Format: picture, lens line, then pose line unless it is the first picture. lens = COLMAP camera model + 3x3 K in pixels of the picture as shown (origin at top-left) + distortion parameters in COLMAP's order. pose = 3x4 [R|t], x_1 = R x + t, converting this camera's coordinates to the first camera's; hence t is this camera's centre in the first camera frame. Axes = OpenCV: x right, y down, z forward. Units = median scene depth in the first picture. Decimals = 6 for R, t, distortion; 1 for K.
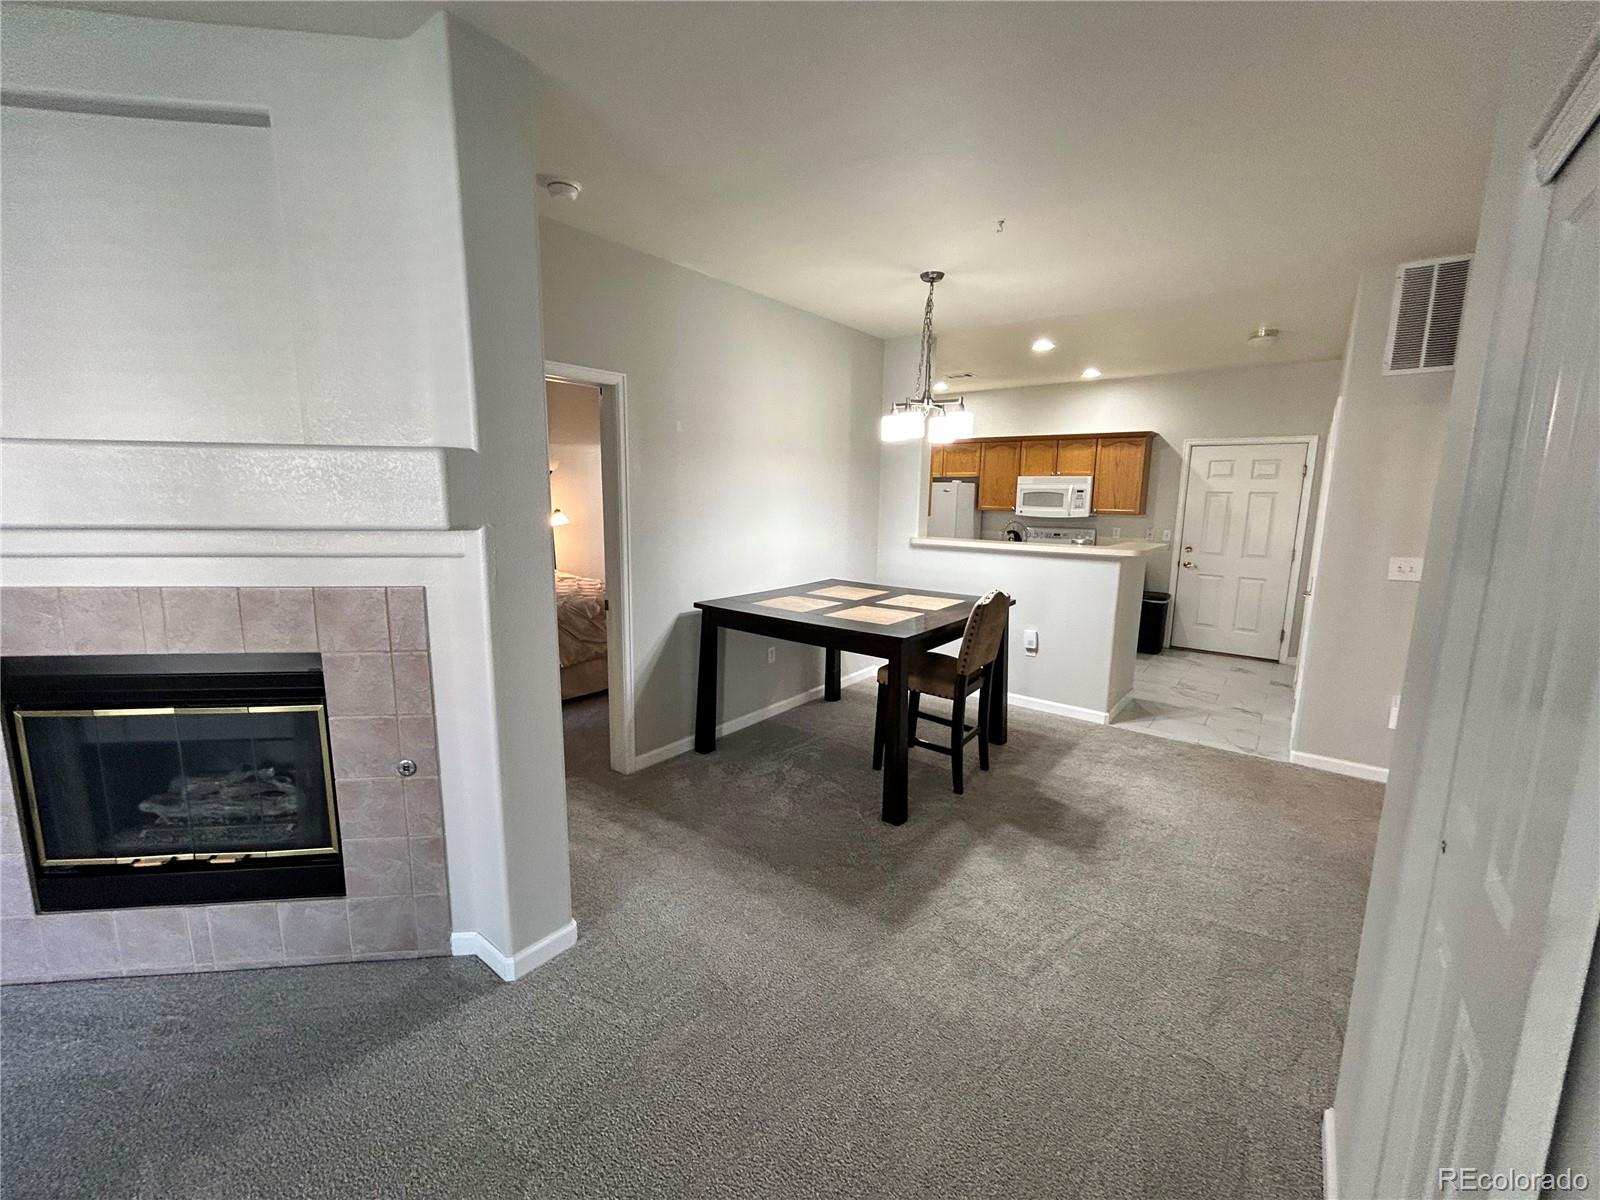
lens RADIAL K [[651.3, 0, 796.8], [0, 651.3, 599.9], [0, 0, 1]] dist [0.000184, -0.000418]
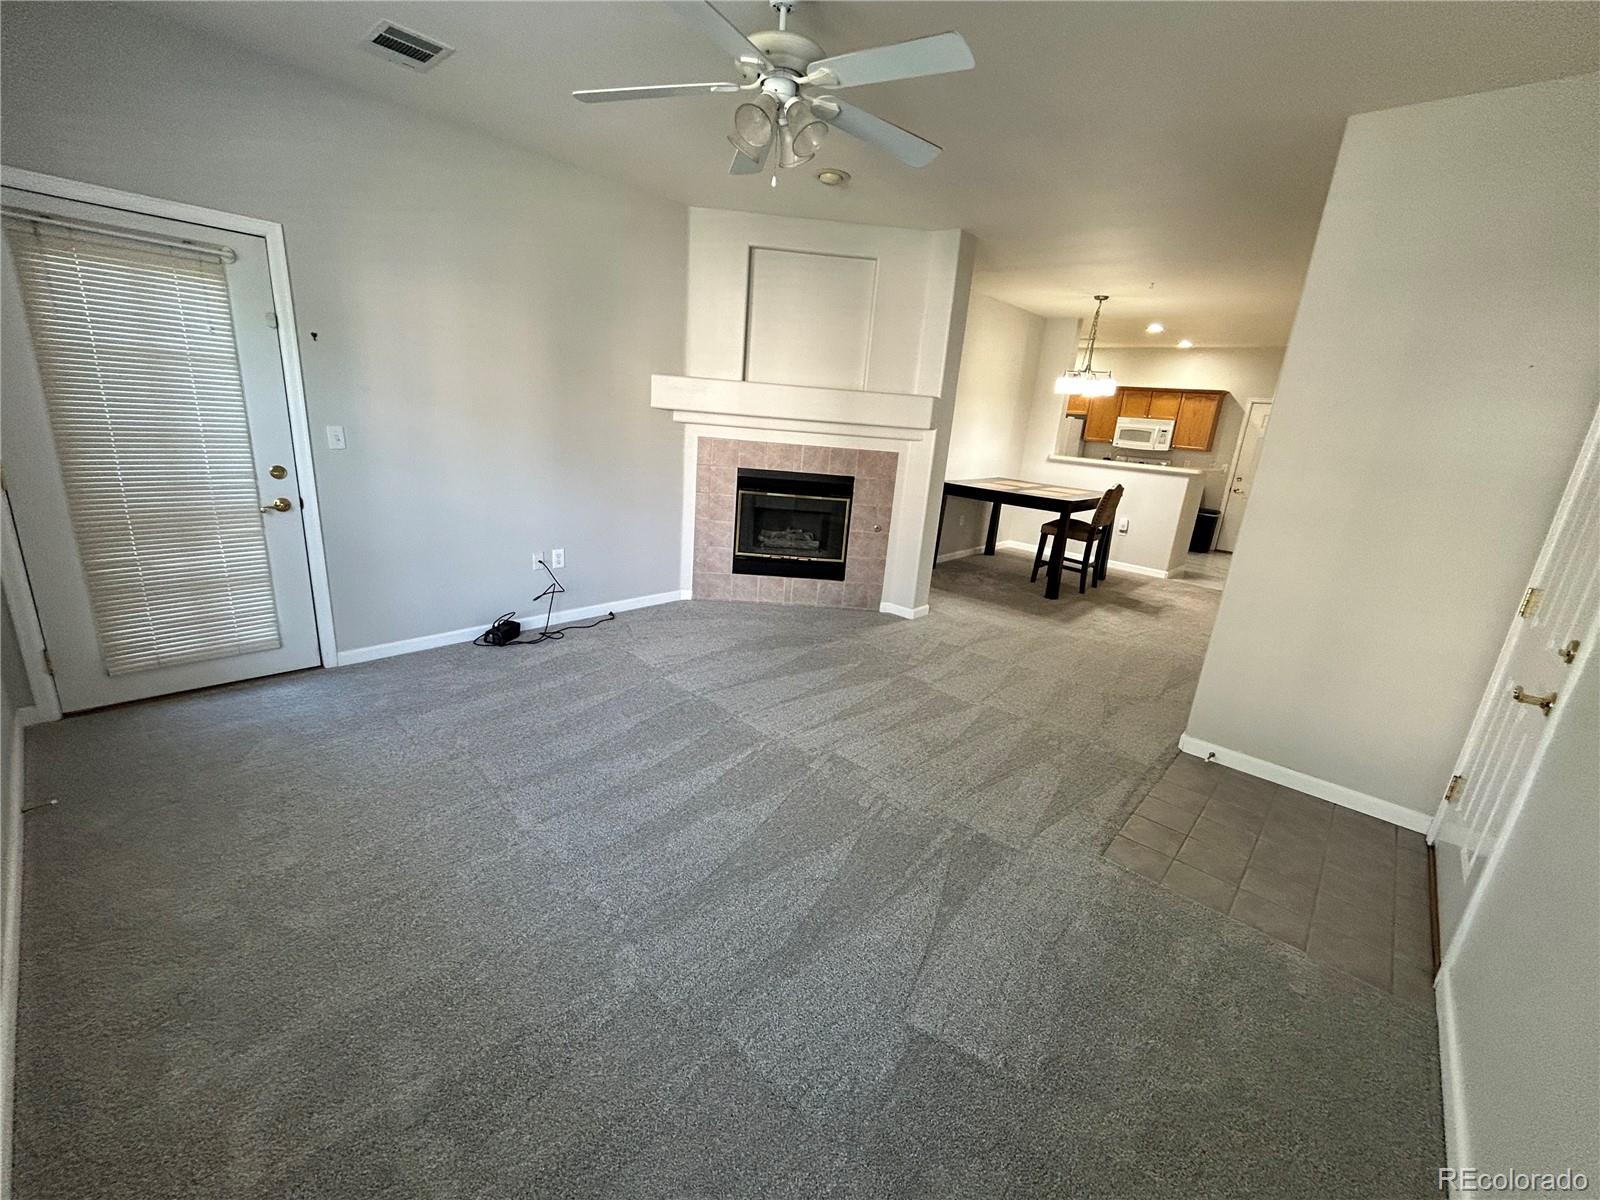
lens RADIAL K [[655.8, 0, 795.7], [0, 655.8, 600.0], [0, 0, 1]] dist [0.000016, 0.000102]
pose [[0.995196, 0.080975, -0.055019, -0.264487], [-0.074085, 0.990312, 0.117442, 0.091374], [0.063996, -0.112802, 0.991555, -0.520884]]
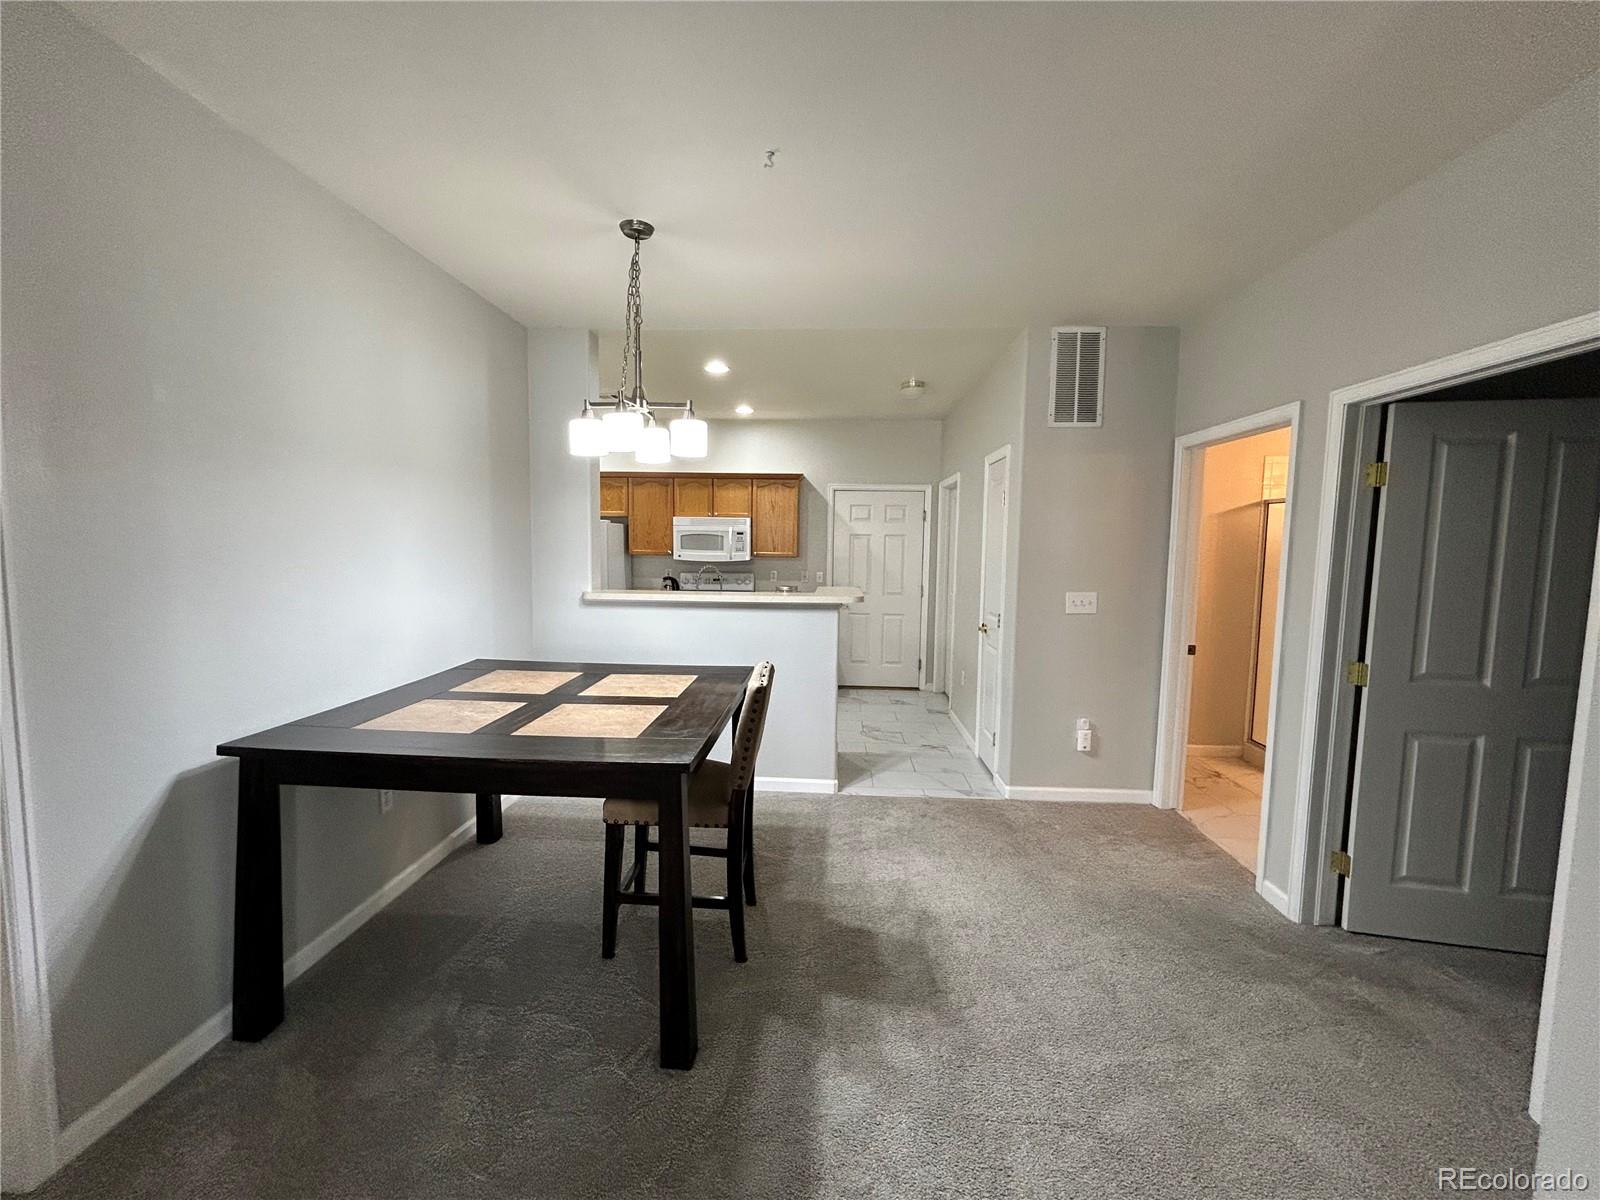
lens RADIAL K [[655.8, 0, 795.7], [0, 655.8, 600.0], [0, 0, 1]] dist [0.000016, 0.000102]
pose [[0.821242, -0.052566, 0.568154, -0.047273], [0.090868, 0.995088, -0.039279, -0.030478], [-0.563298, 0.083885, 0.821985, 0.211206]]
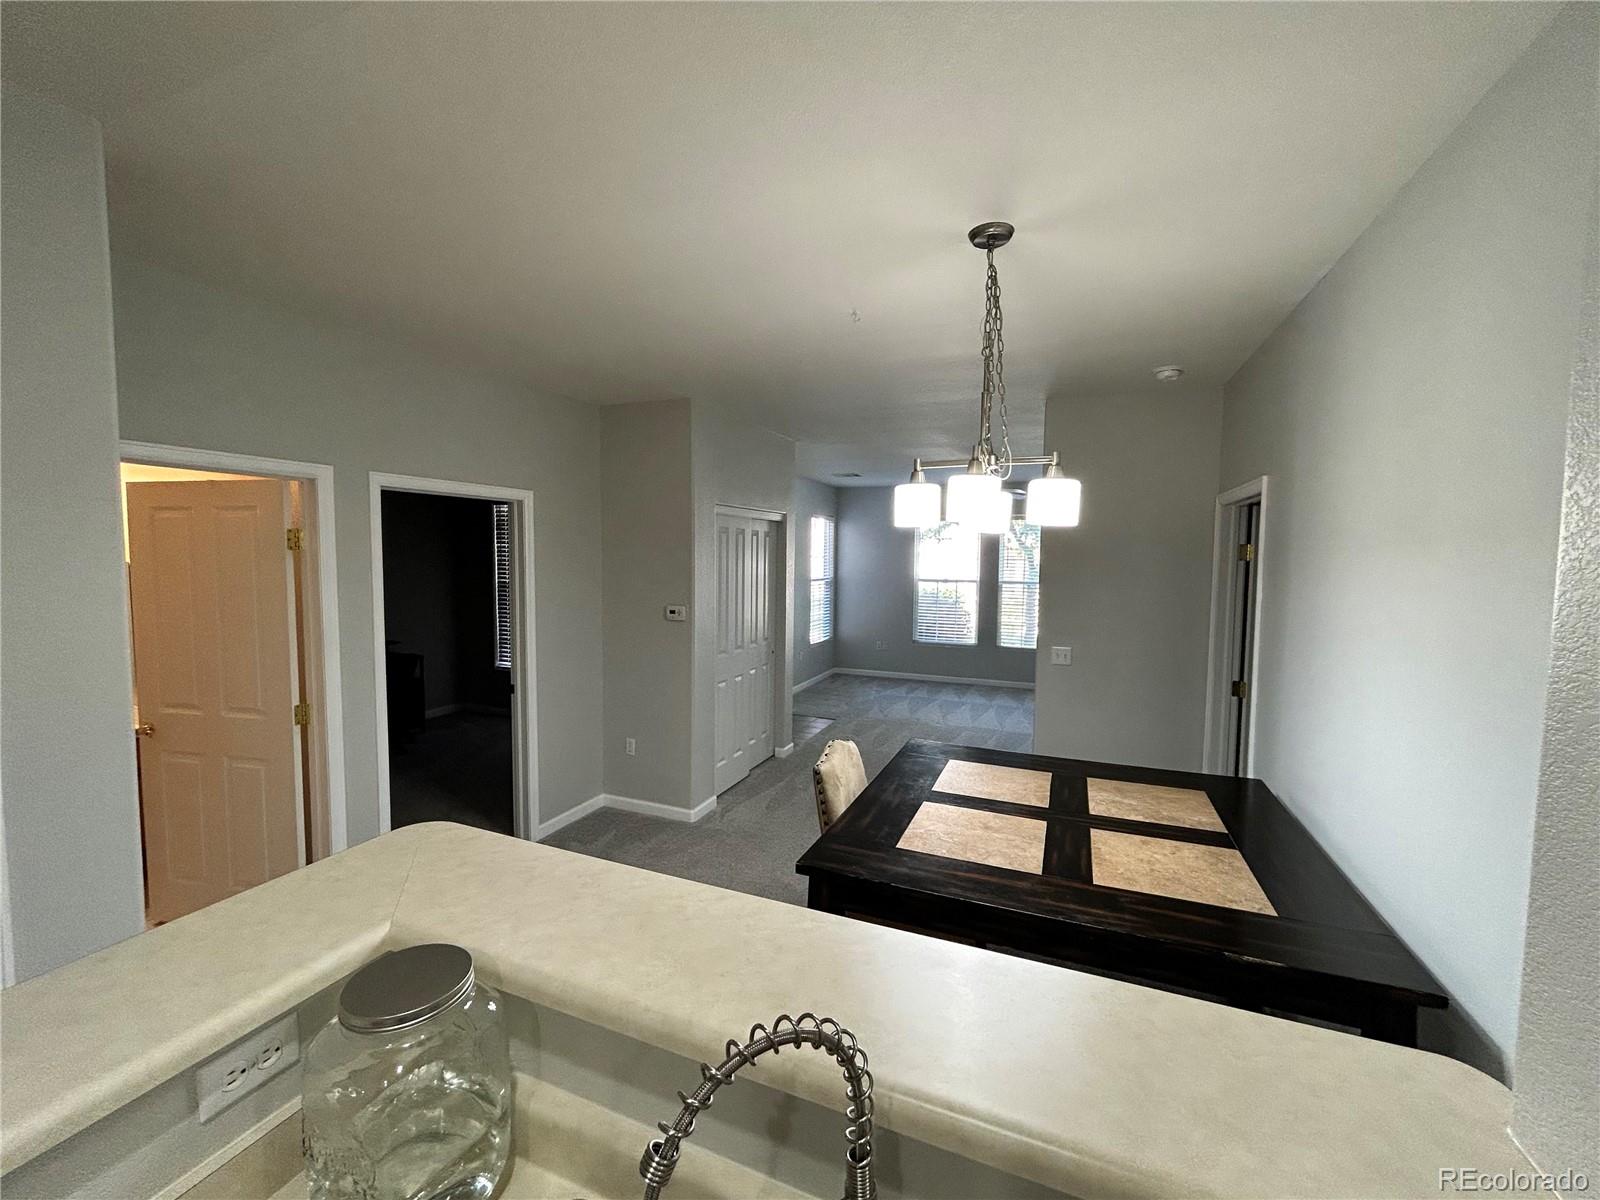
lens RADIAL K [[657.8, 0, 797.0], [0, 657.8, 602.2], [0, 0, 1]] dist [0.000080, 0.000041]
pose [[-0.963508, -0.001837, -0.267673, 0.307000], [-0.064784, 0.971848, 0.226527, -0.188036], [0.259721, 0.235601, -0.936503, 0.932813]]
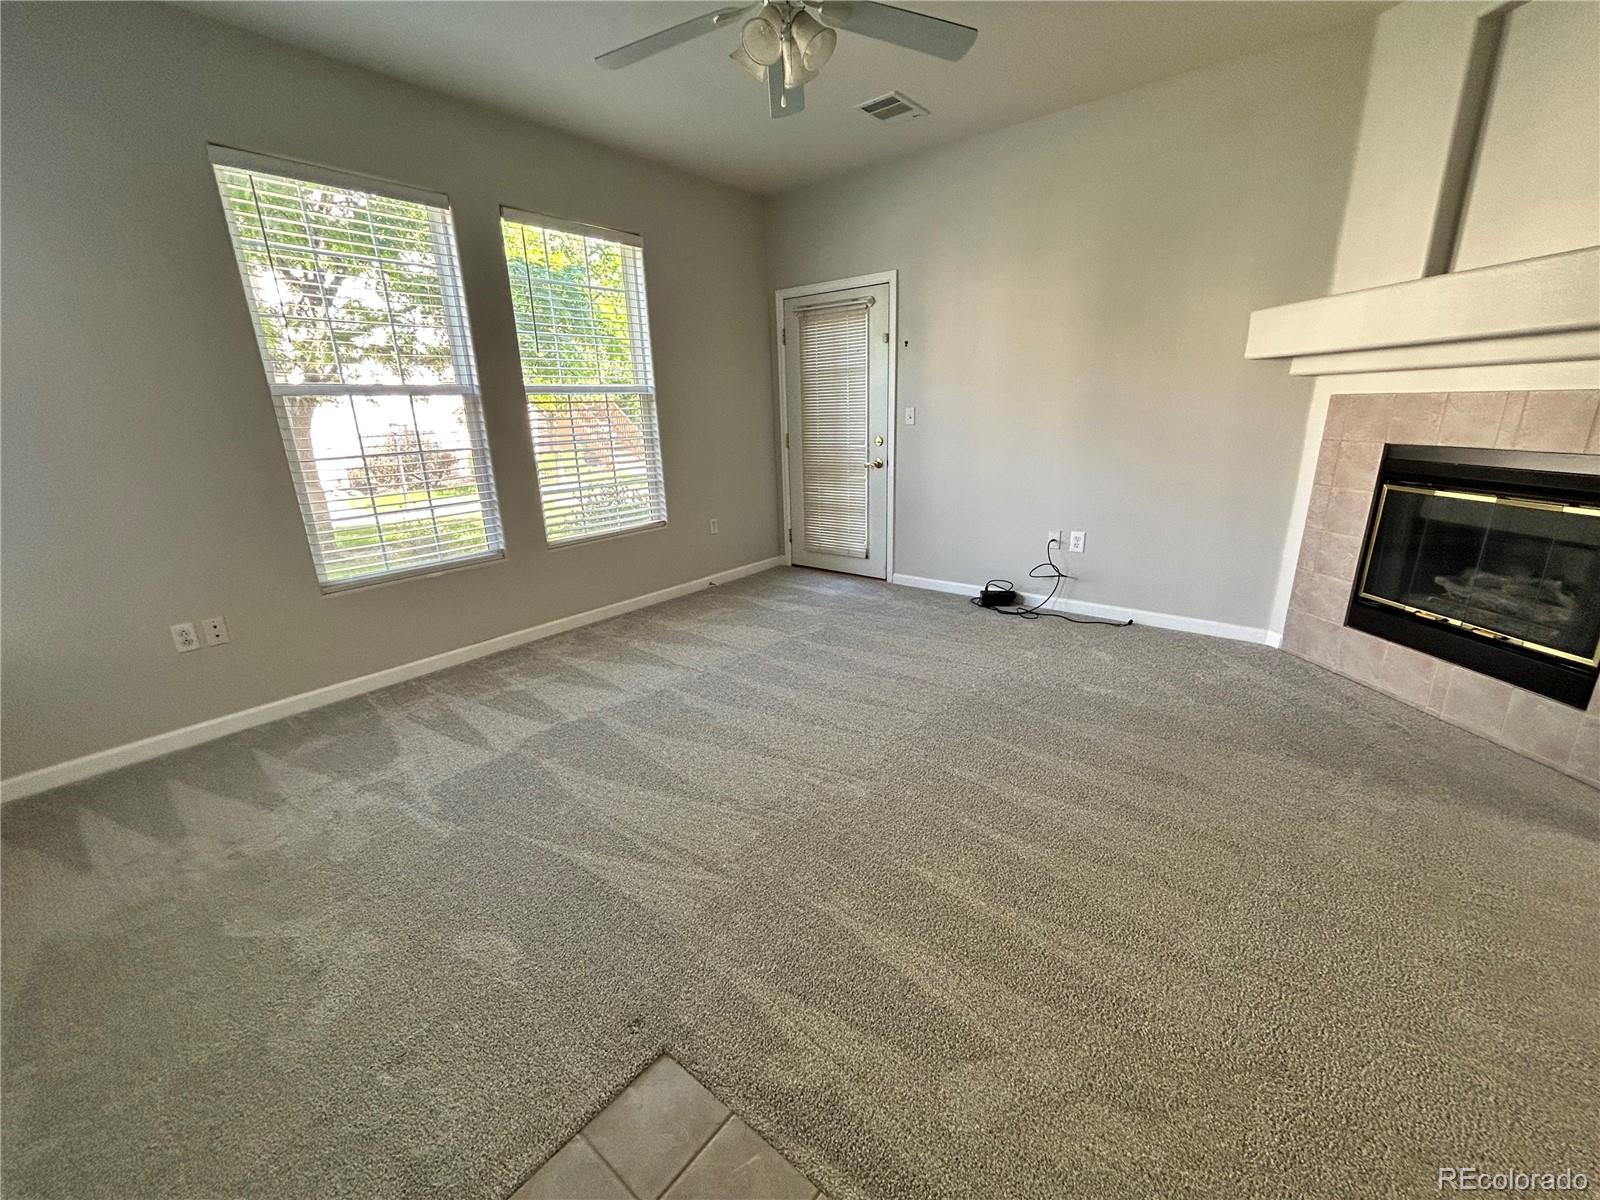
lens RADIAL K [[651.3, 0, 796.8], [0, 651.3, 599.9], [0, 0, 1]] dist [0.000184, -0.000418]
pose [[-0.021058, 0.271643, -0.962168, 0.095033], [-0.132730, 0.953103, 0.271989, 0.064153], [0.990928, 0.133437, 0.015984, -0.093716]]
